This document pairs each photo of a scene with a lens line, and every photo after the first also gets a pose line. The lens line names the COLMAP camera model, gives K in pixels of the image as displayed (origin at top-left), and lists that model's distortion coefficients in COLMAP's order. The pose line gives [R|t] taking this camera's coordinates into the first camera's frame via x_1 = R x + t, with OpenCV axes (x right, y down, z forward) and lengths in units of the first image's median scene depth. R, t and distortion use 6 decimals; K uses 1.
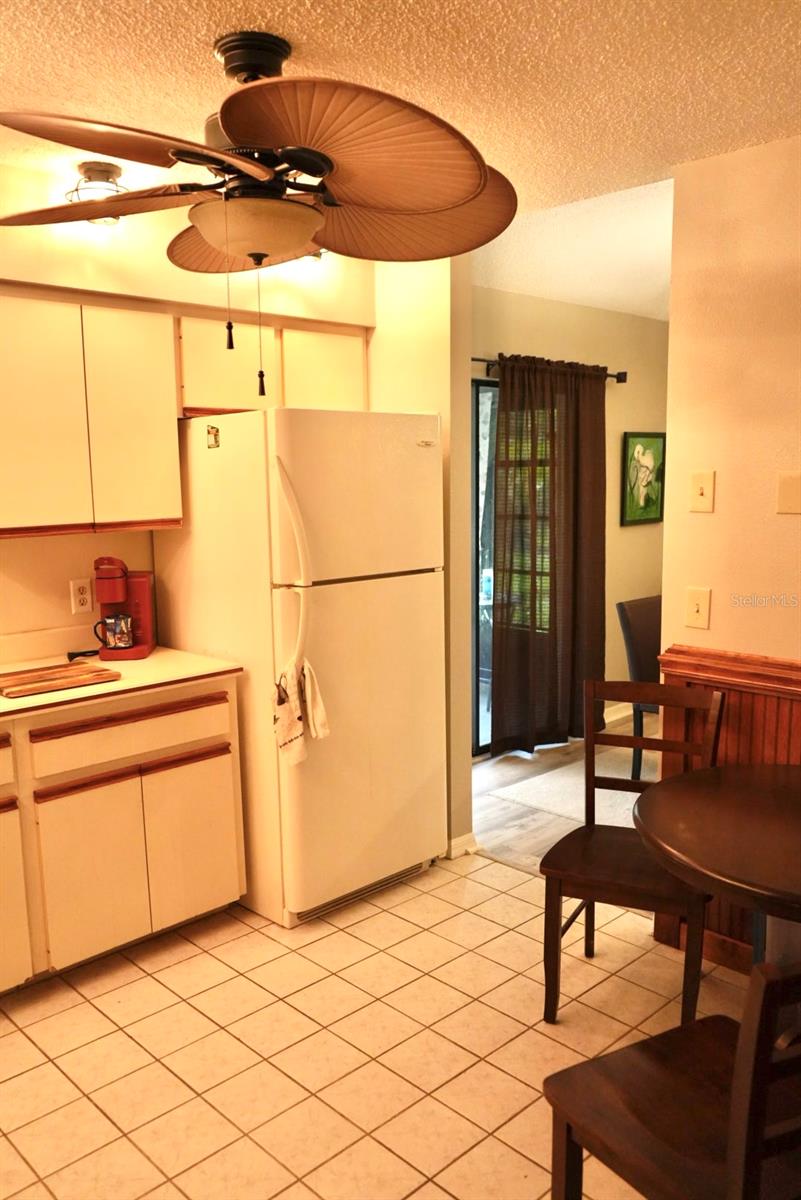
lens RADIAL K [[974.8, 0, 397.1], [0, 974.8, 601.3], [0, 0, 1]] dist [-0.012742, 0.018876]
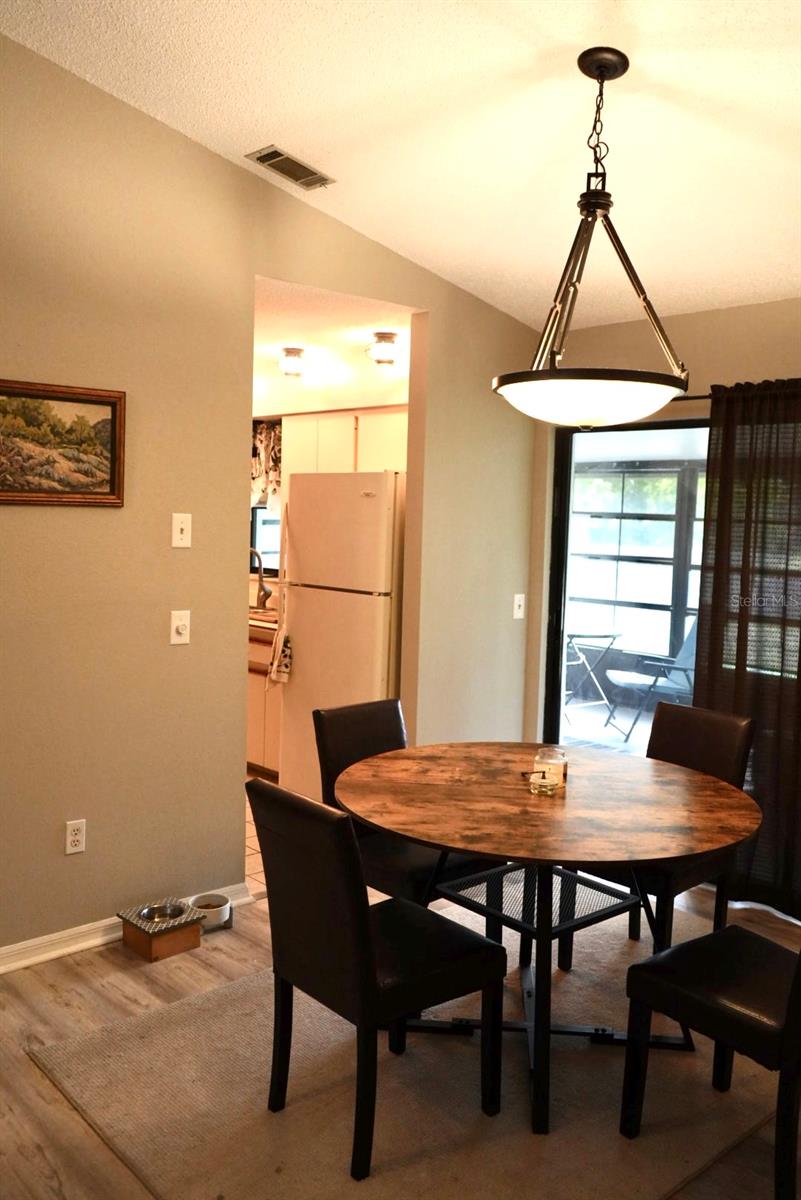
lens RADIAL K [[991.6, 0, 389.3], [0, 991.6, 612.4], [0, 0, 1]] dist [0.001173, 0.002166]
pose [[-0.066113, 0.092782, -0.993489, 0.807967], [-0.162355, 0.981399, 0.102457, -0.087920], [0.984515, 0.168071, -0.049819, 0.658620]]
